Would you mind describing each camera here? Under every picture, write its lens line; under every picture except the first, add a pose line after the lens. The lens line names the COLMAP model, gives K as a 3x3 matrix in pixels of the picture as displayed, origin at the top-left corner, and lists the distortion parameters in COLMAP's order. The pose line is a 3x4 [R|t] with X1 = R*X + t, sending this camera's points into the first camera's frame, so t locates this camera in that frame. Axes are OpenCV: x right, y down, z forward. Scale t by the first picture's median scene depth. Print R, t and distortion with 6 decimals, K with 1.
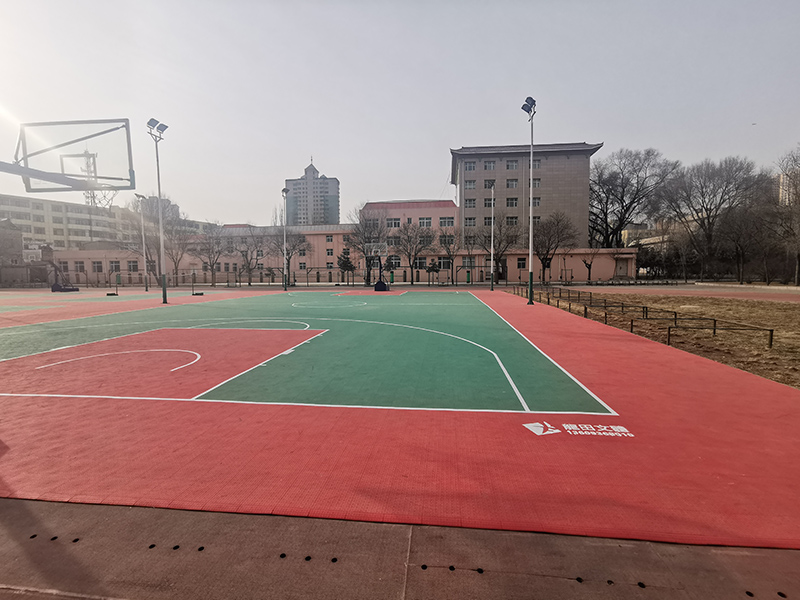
lens RADIAL K [[393.2, 0, 402.2], [0, 393.2, 291.9], [0, 0, 1]] dist [-0.034491, 0.034258]
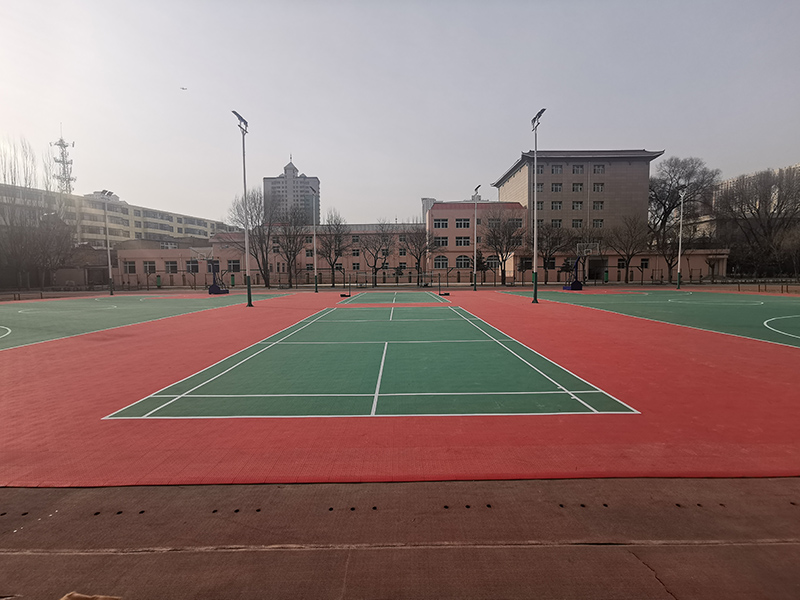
lens RADIAL K [[393.2, 0, 402.2], [0, 393.2, 291.9], [0, 0, 1]] dist [-0.034491, 0.034258]
pose [[0.992720, -0.007712, 0.120198, -0.343027], [0.008207, 0.999960, -0.003621, 0.001287], [-0.120165, 0.004581, 0.992743, 0.028209]]
